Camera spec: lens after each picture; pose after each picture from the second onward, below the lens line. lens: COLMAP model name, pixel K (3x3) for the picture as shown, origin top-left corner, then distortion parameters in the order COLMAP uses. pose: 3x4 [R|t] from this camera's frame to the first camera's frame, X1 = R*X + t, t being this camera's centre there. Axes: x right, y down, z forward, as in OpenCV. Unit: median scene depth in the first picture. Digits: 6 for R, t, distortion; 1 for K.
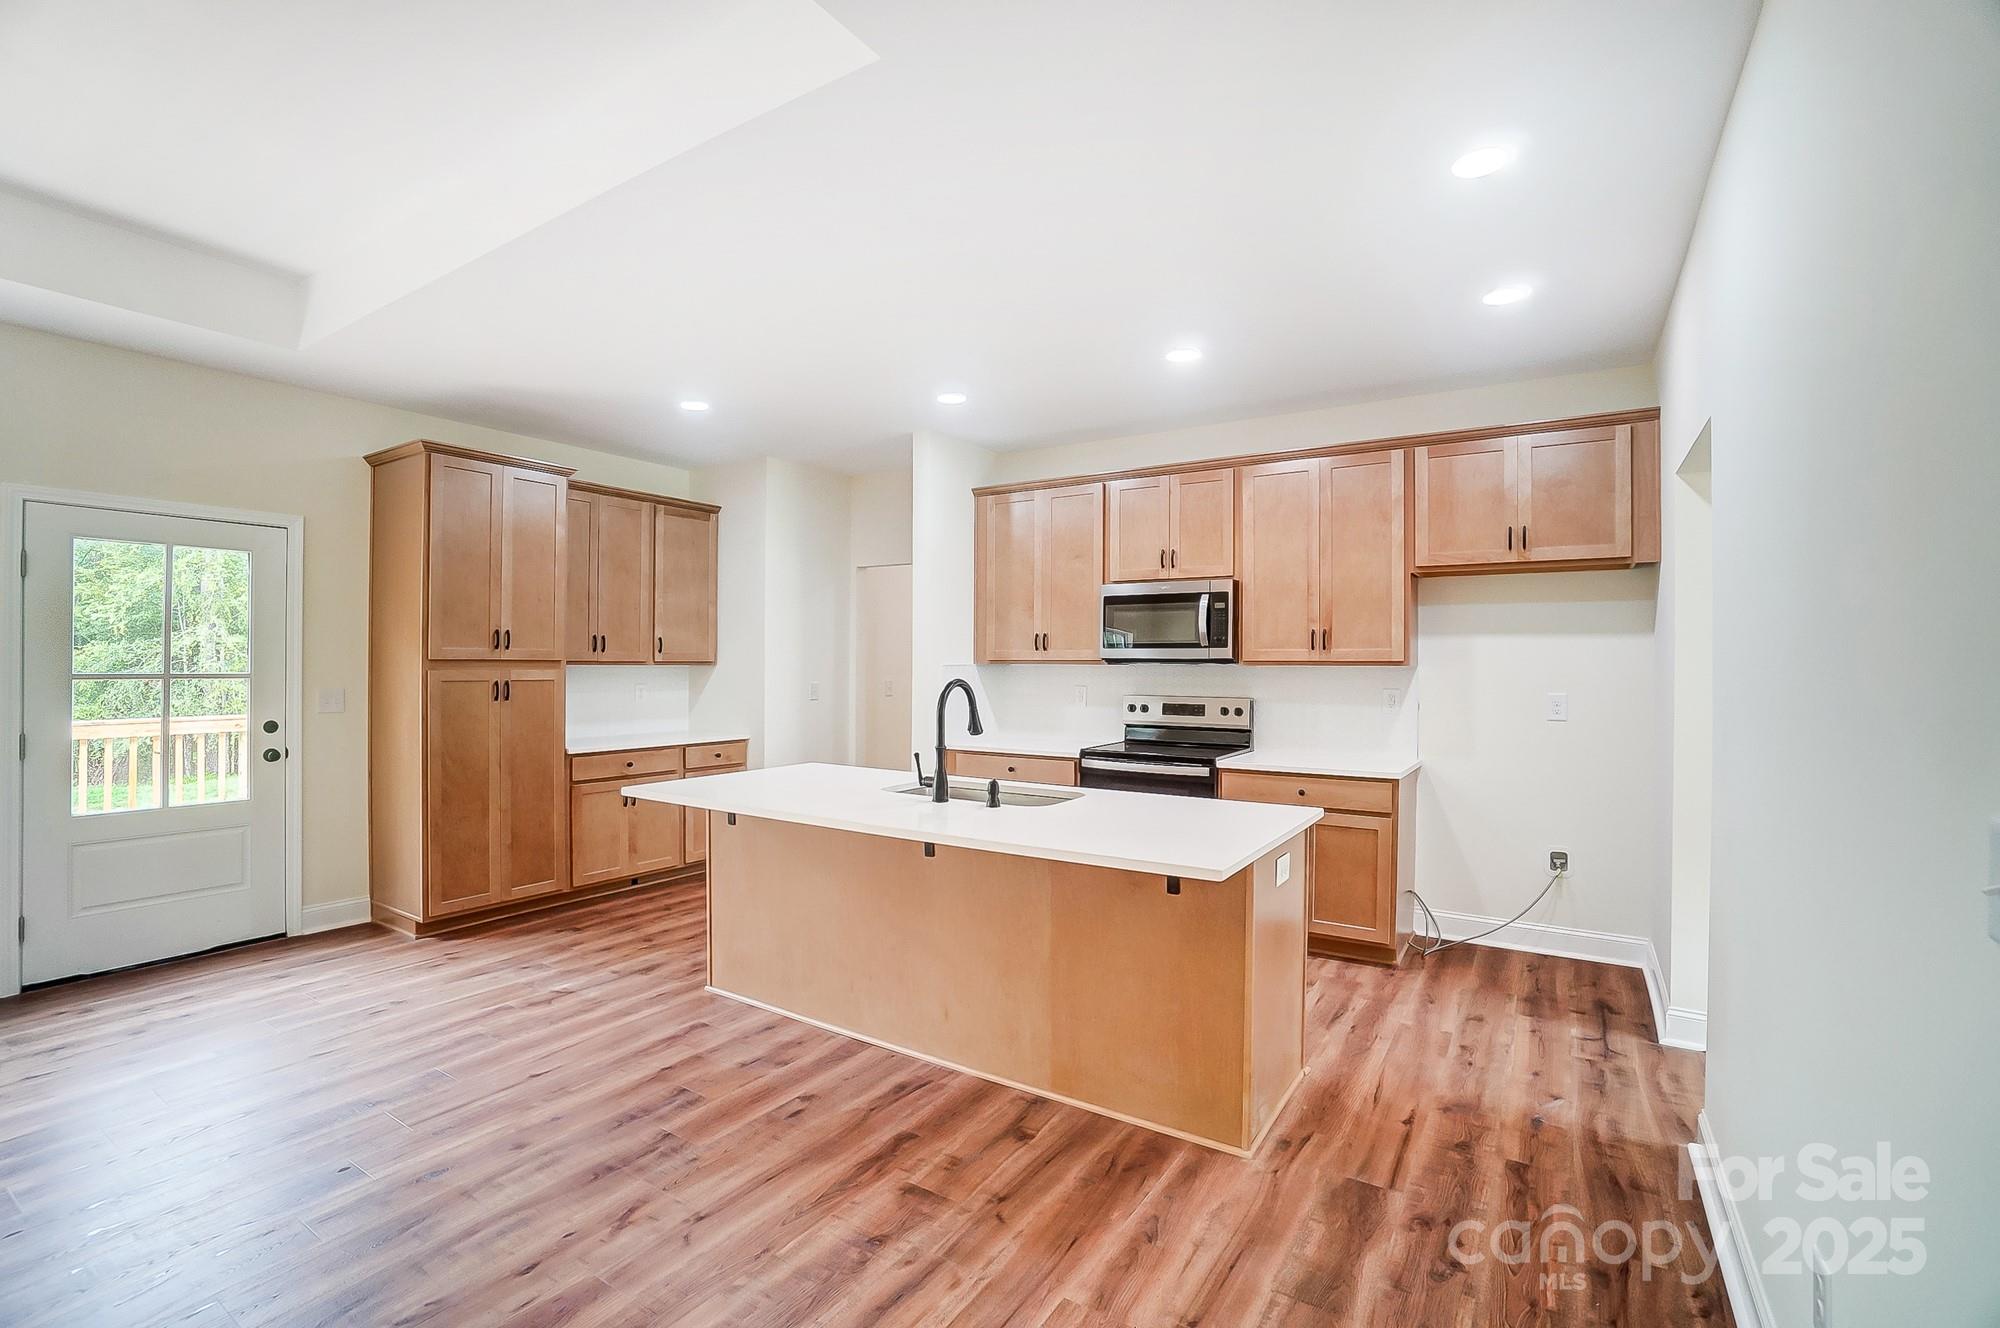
lens RADIAL K [[889.0, 0, 994.9], [0, 889.0, 667.6], [0, 0, 1]] dist [-0.044384, 0.000969]
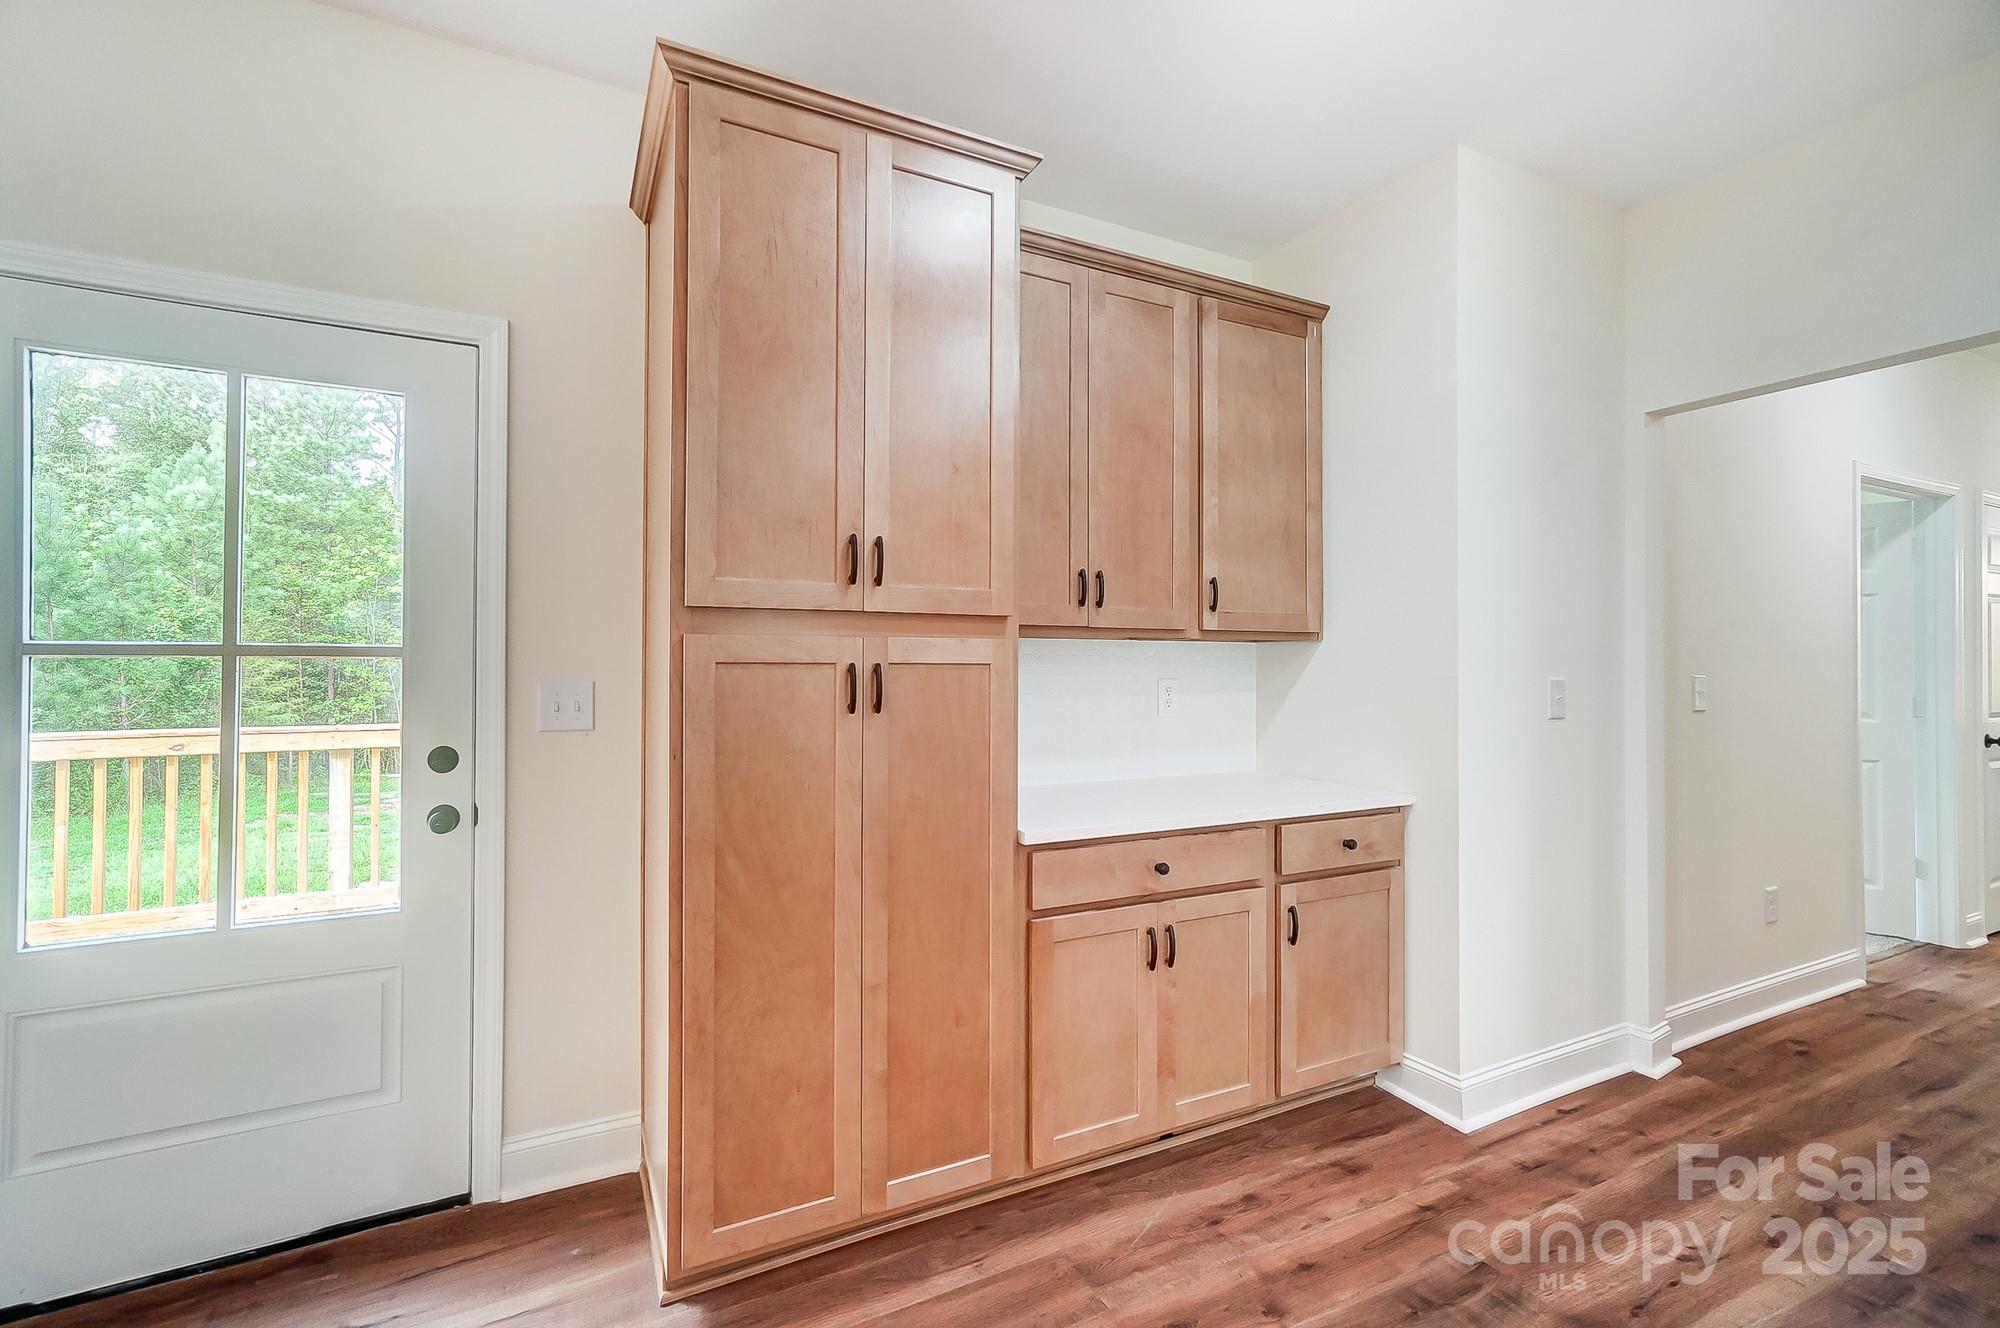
lens RADIAL K [[866.4, 0, 988.9], [0, 866.4, 655.1], [0, 0, 1]] dist [-0.020423, 0.015444]
pose [[0.861937, -0.008901, -0.506937, -0.309239], [-0.000600, 0.999827, -0.018575, 0.018055], [0.507015, 0.016315, 0.861783, 0.677540]]
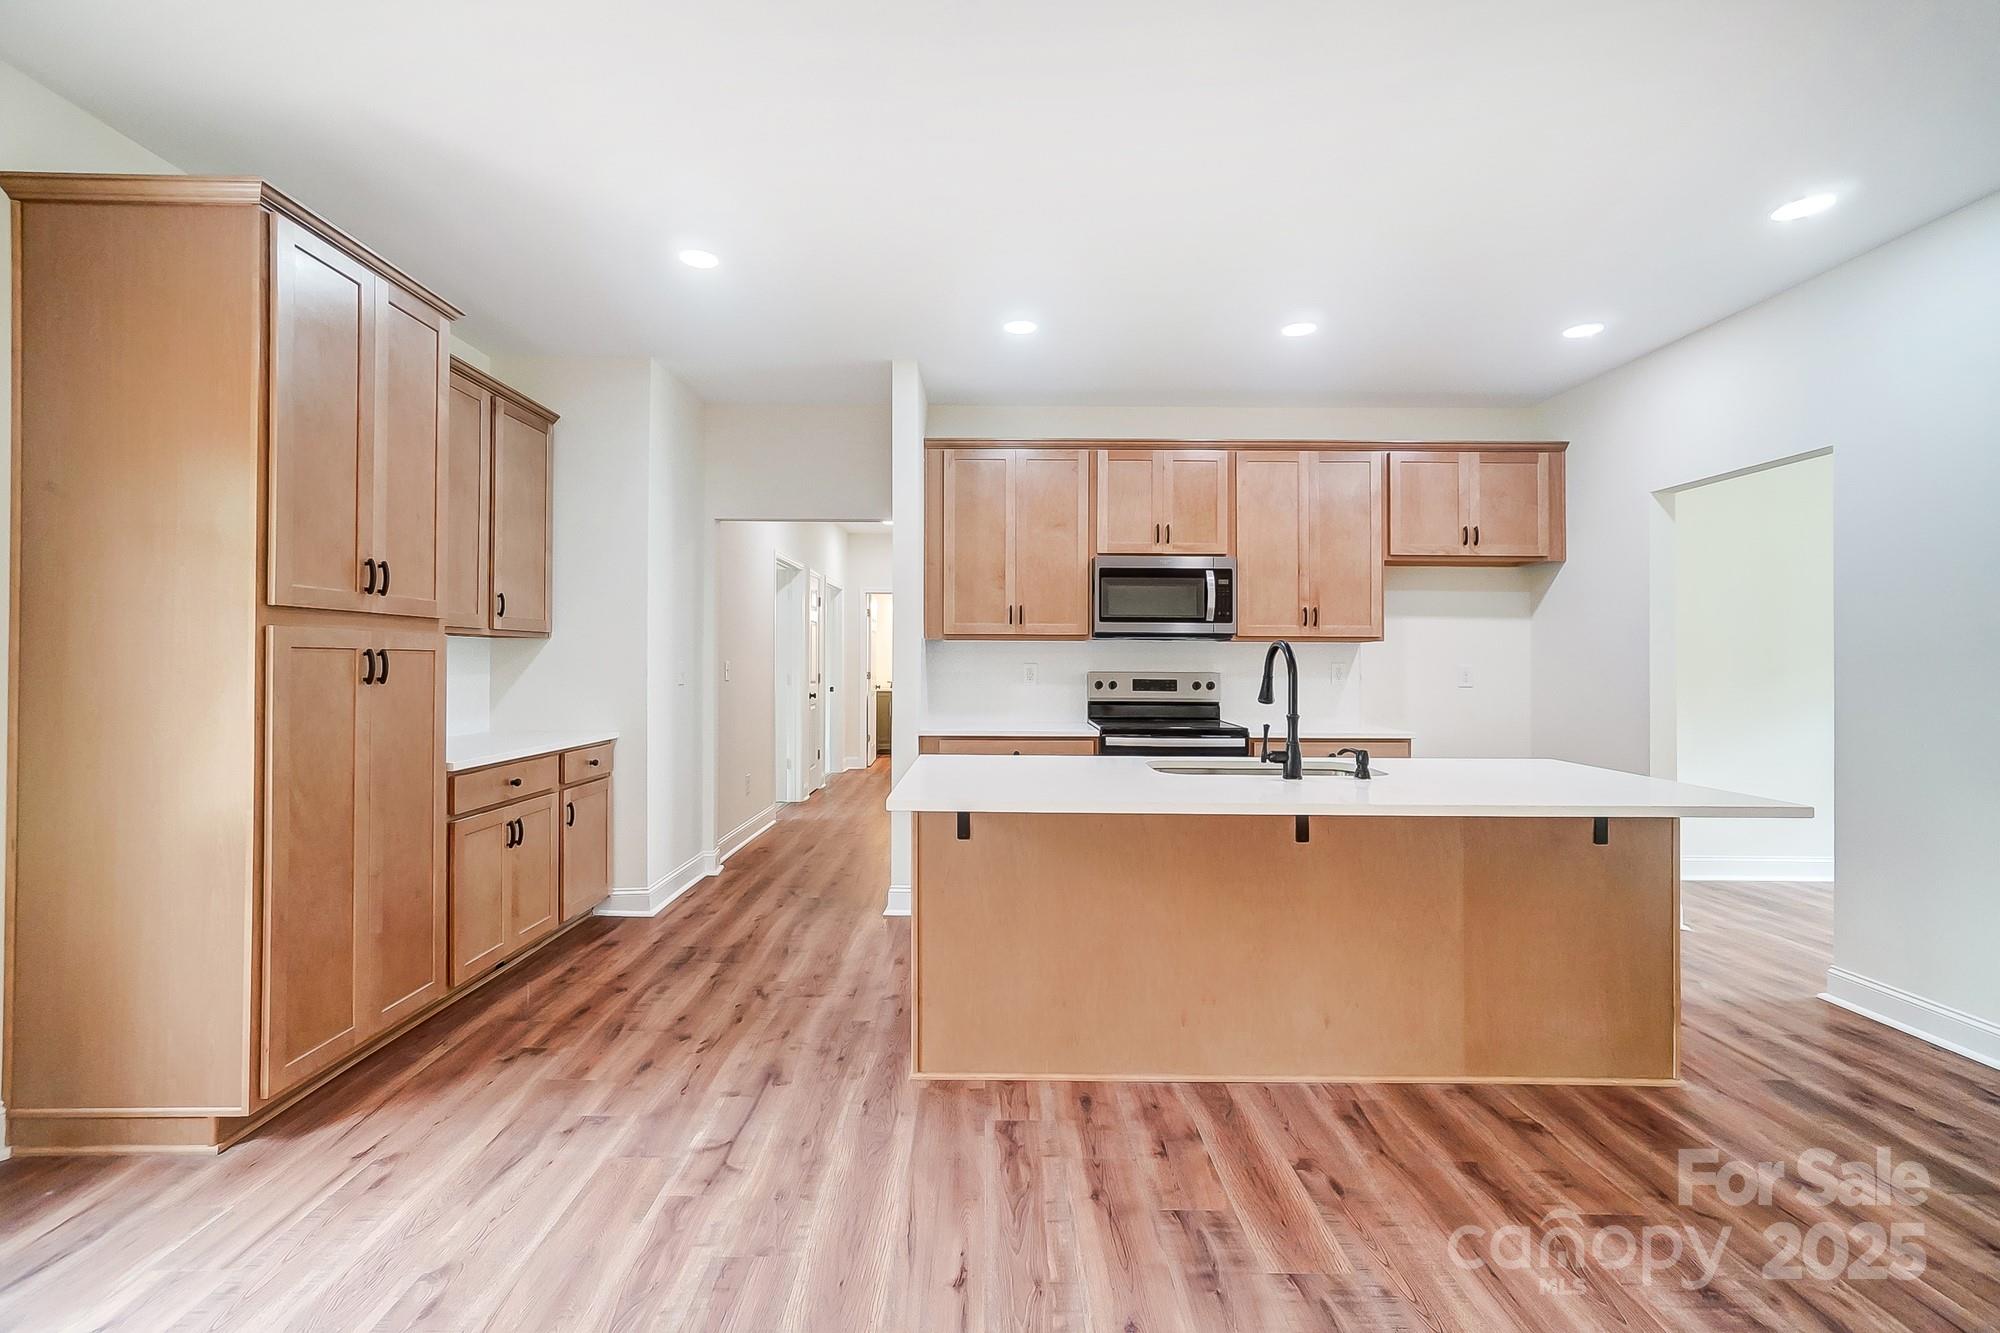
lens RADIAL K [[866.4, 0, 988.9], [0, 866.4, 657.6], [0, 0, 1]] dist [-0.020423, 0.015444]
pose [[0.839484, 0.002267, 0.543380, -0.524399], [0.001703, 0.999975, -0.006802, 0.024310], [-0.543382, 0.006636, 0.839459, 0.303070]]
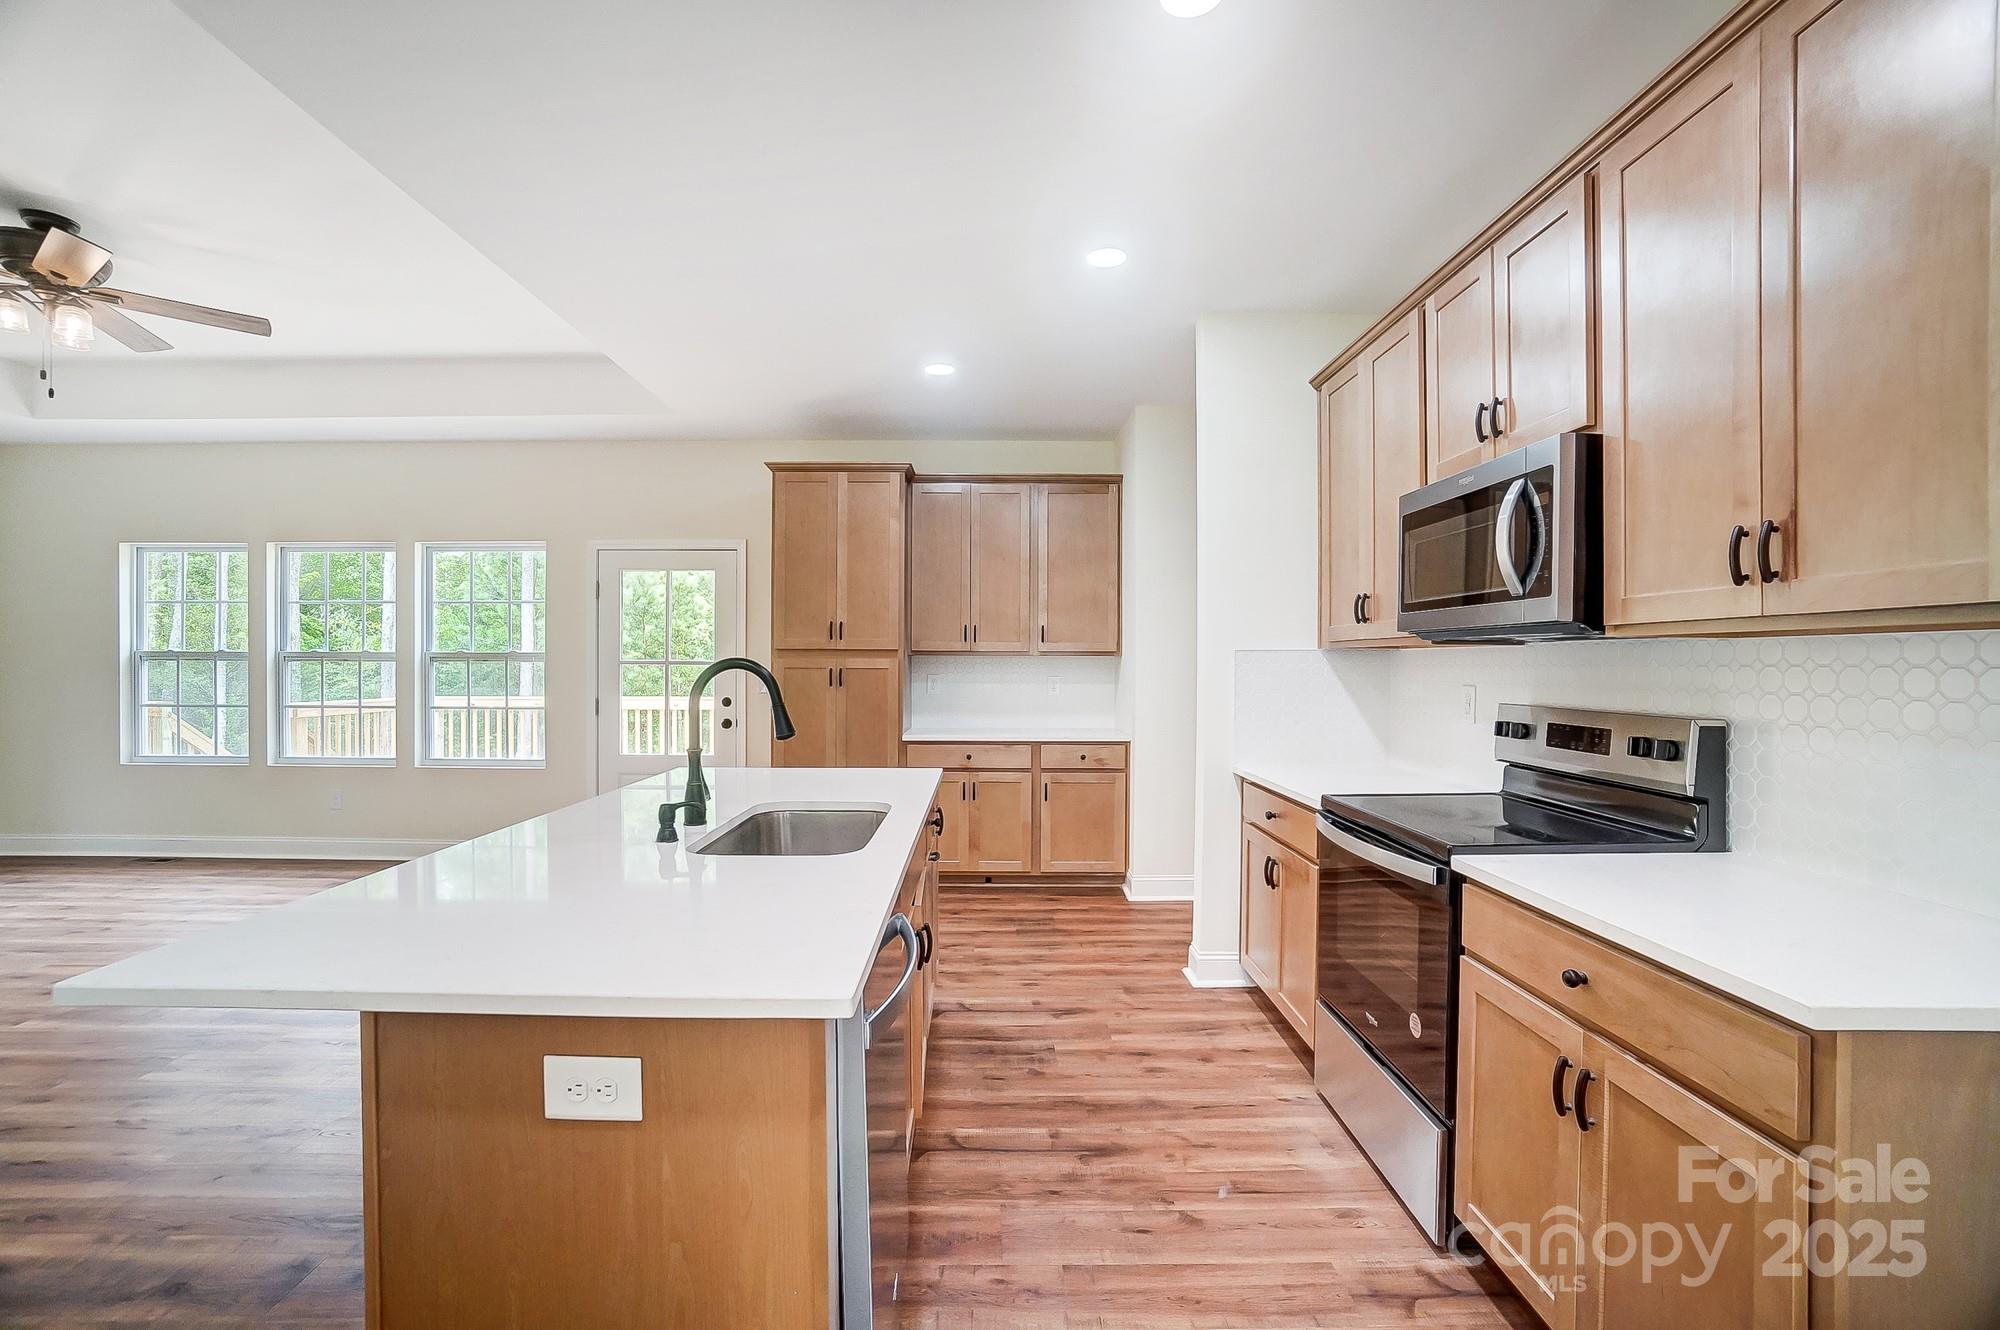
lens RADIAL K [[881.4, 0, 986.3], [0, 881.4, 664.9], [0, 0, 1]] dist [-0.067928, 0.023526]
pose [[0.549786, -0.000173, -0.835306, 0.454290], [-0.005691, 0.999976, -0.003953, 0.013763], [0.835286, 0.006927, 0.549771, 0.543417]]
